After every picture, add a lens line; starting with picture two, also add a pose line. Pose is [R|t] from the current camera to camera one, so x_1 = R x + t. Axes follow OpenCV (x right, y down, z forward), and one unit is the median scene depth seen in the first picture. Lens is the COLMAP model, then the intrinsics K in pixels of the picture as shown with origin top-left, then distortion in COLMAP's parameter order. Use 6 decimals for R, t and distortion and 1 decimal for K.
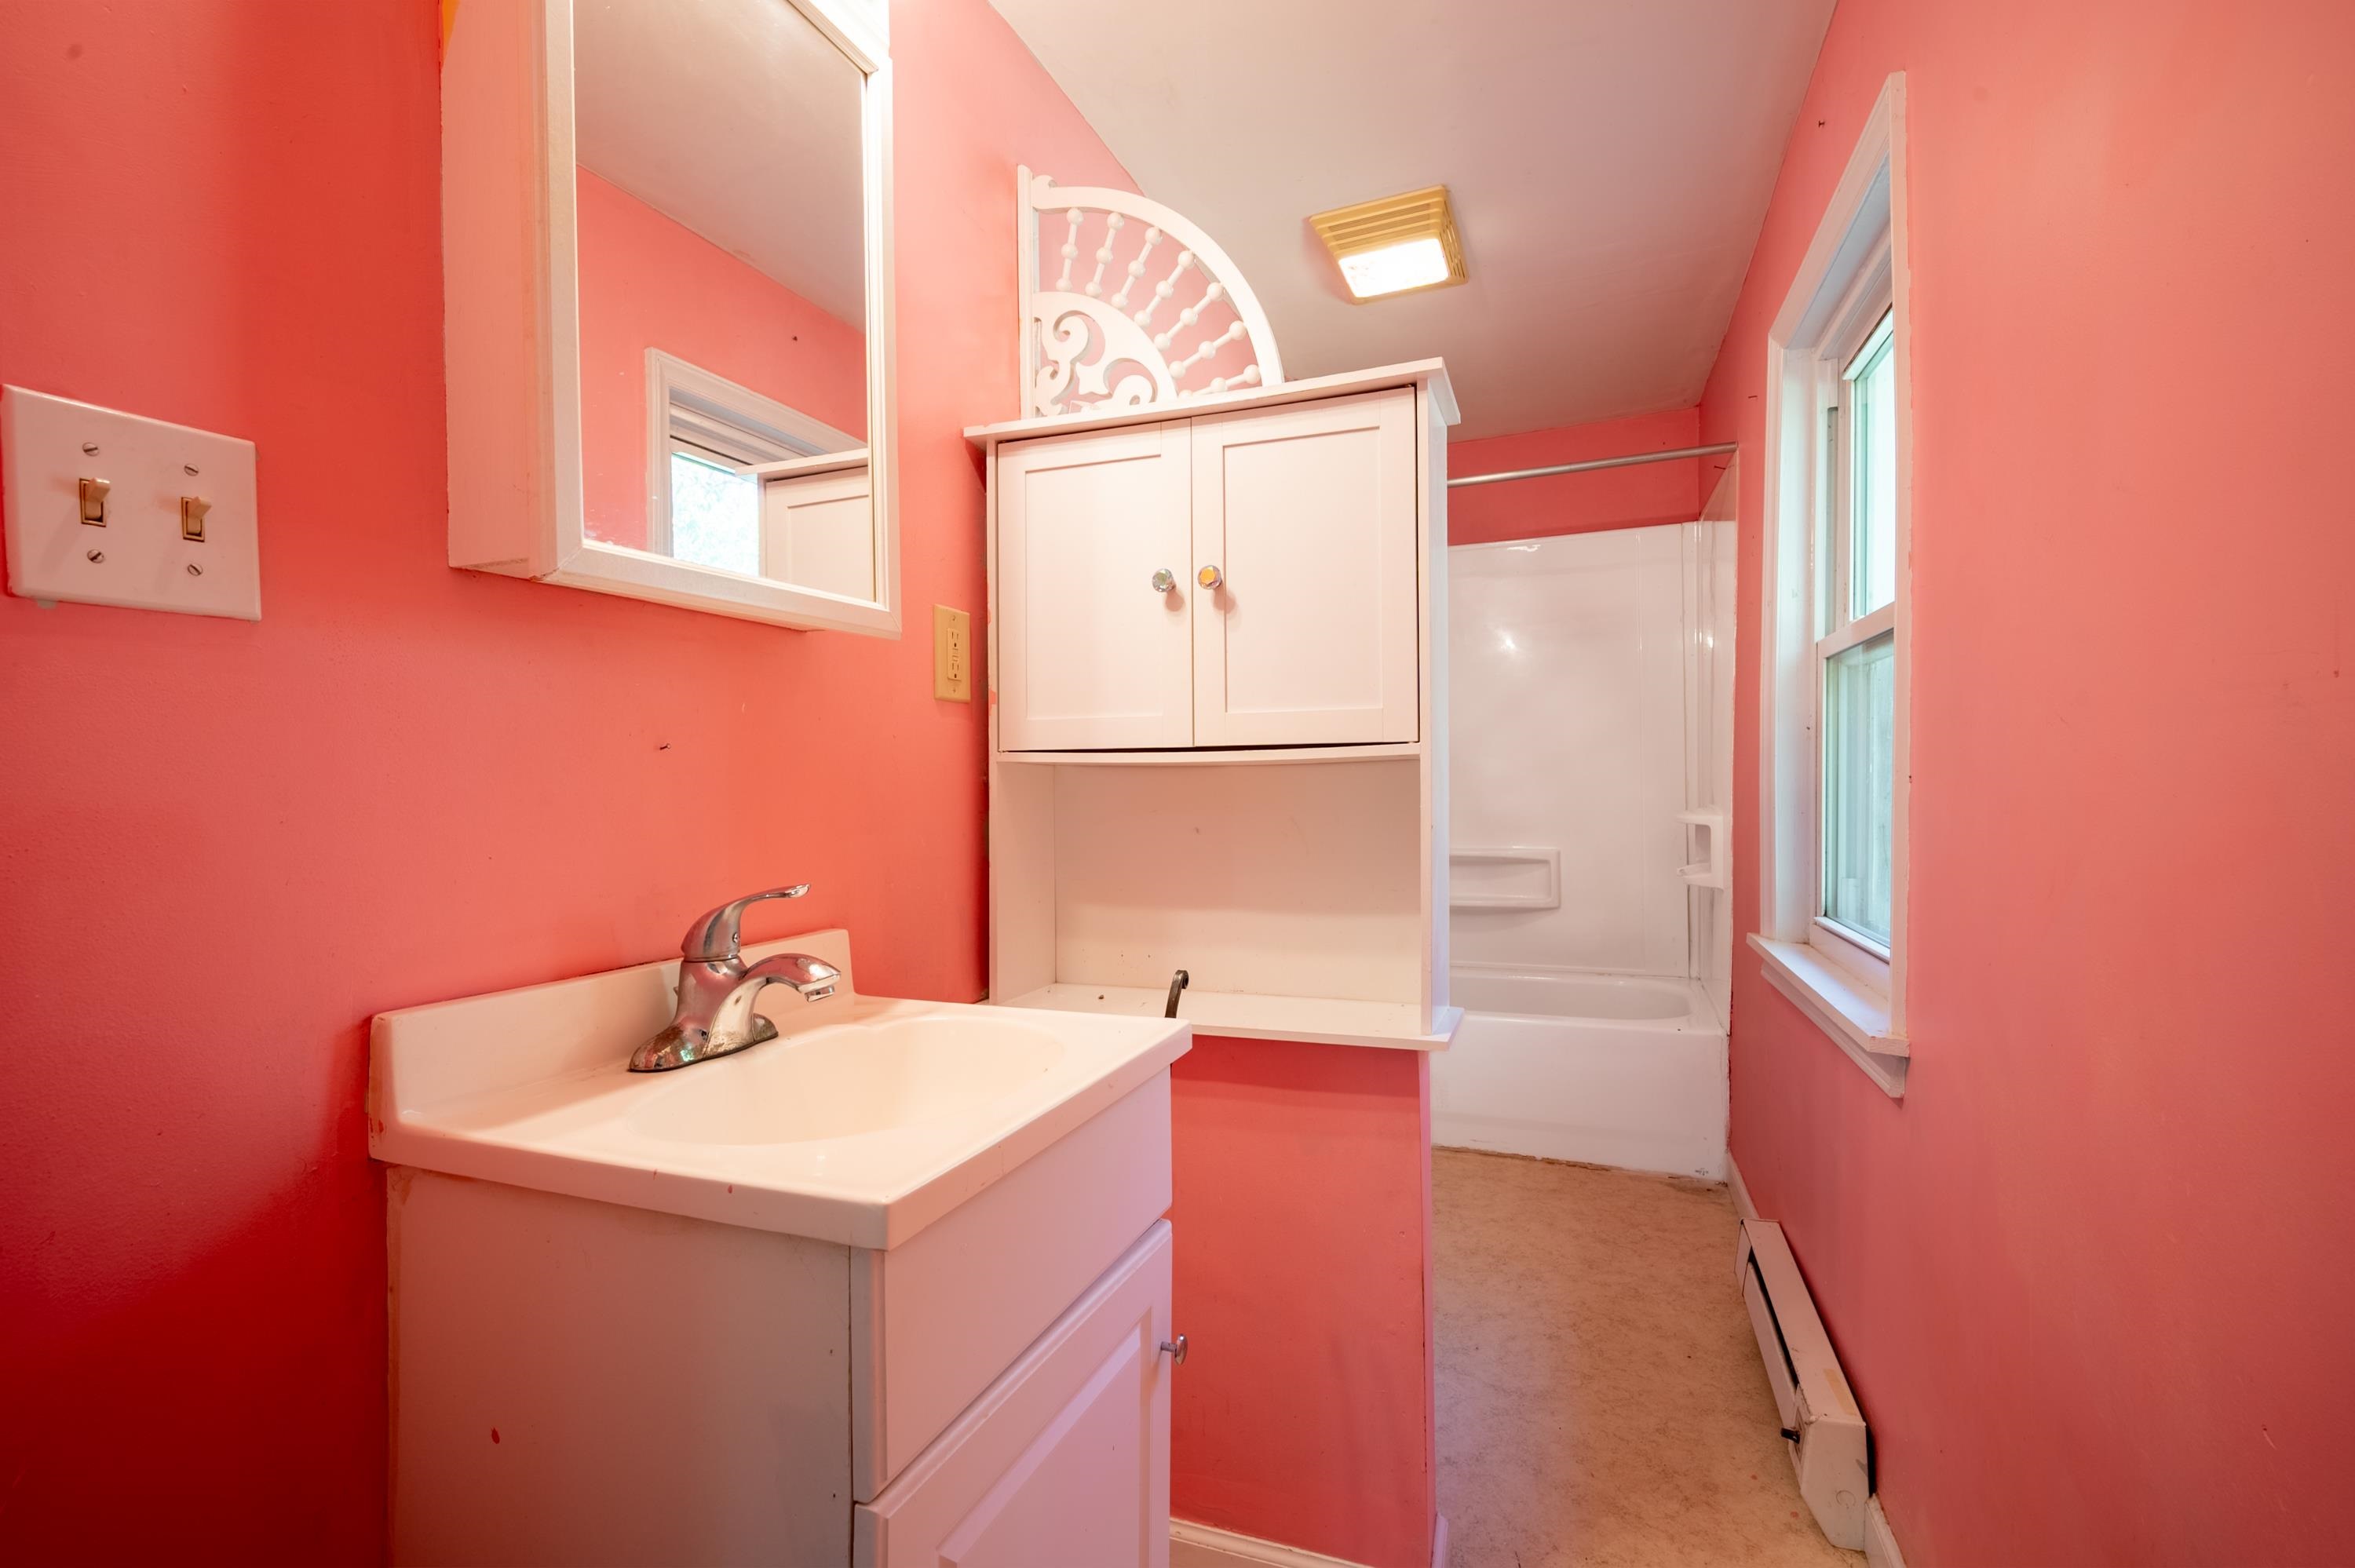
lens RADIAL K [[1122.6, 0, 1183.4], [0, 1122.6, 790.4], [0, 0, 1]] dist [0.001841, -0.000344]
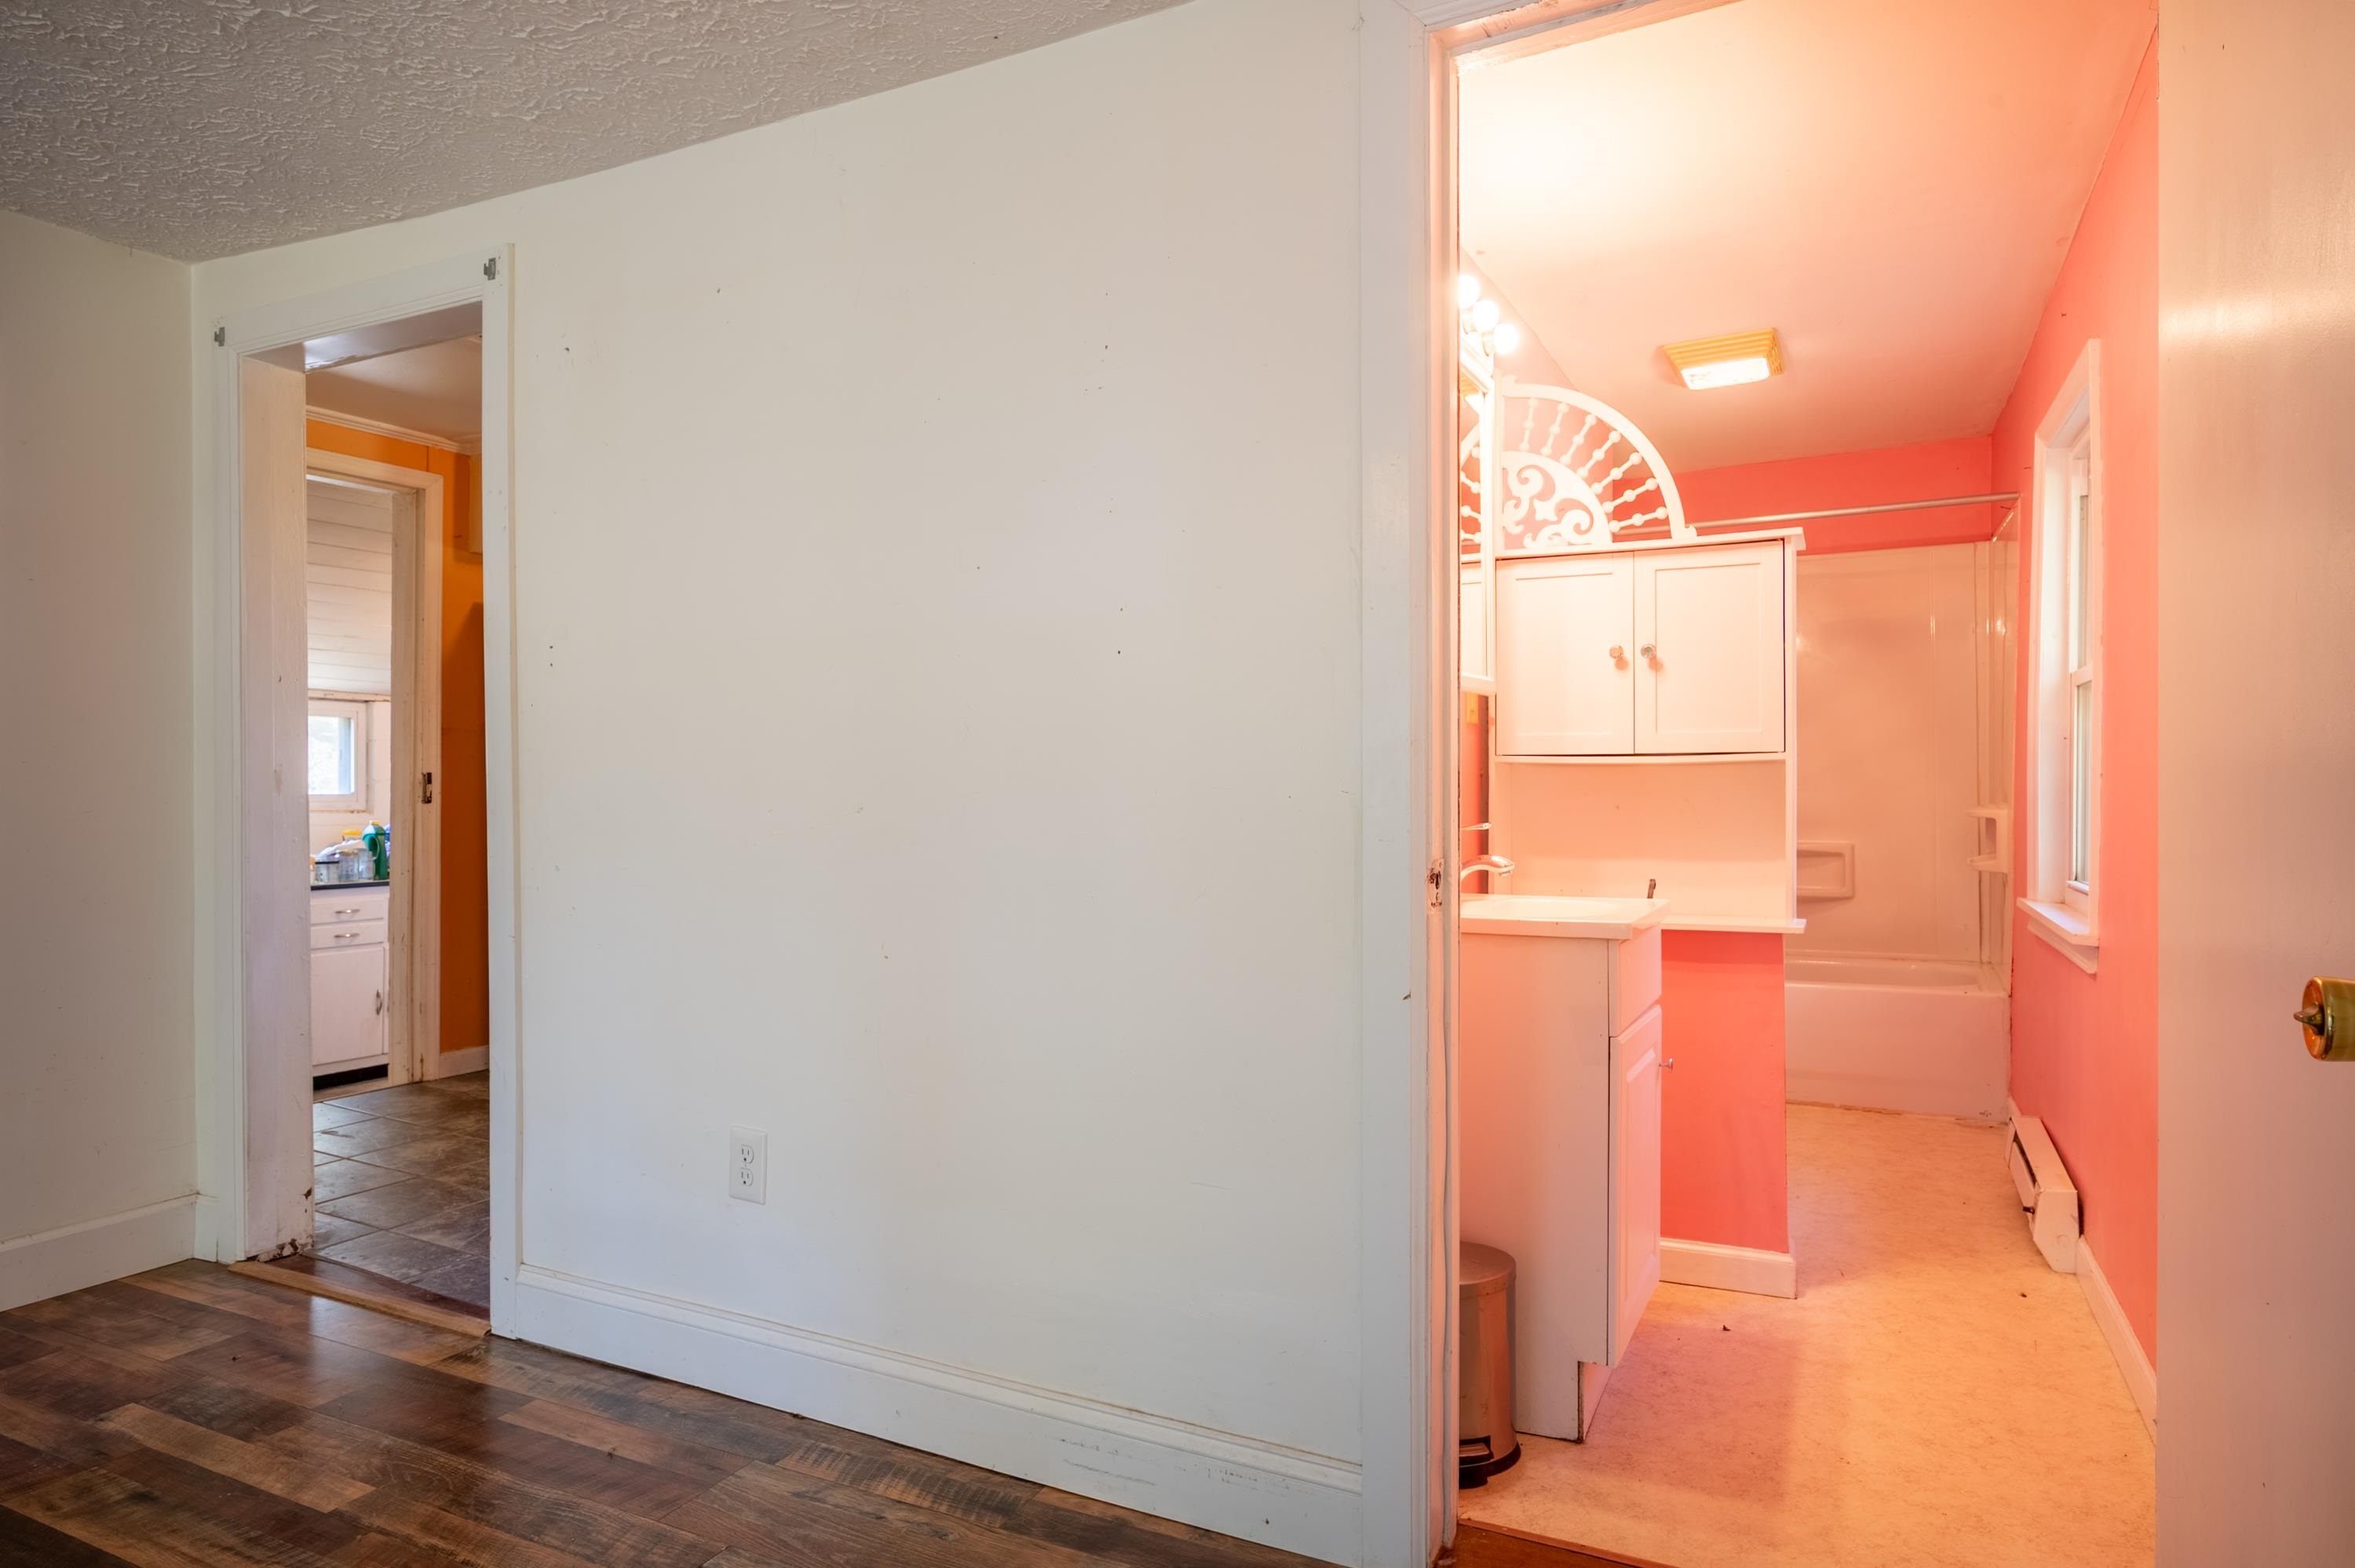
lens RADIAL K [[1367.0, 0, 1177.5], [0, 1367.0, 784.0], [0, 0, 1]] dist [-0.000707, 0.001332]
pose [[0.992202, 0.006375, -0.124474, -0.344474], [-0.007071, 0.999962, -0.005149, 0.017412], [0.124436, 0.005989, 0.992210, -0.901544]]
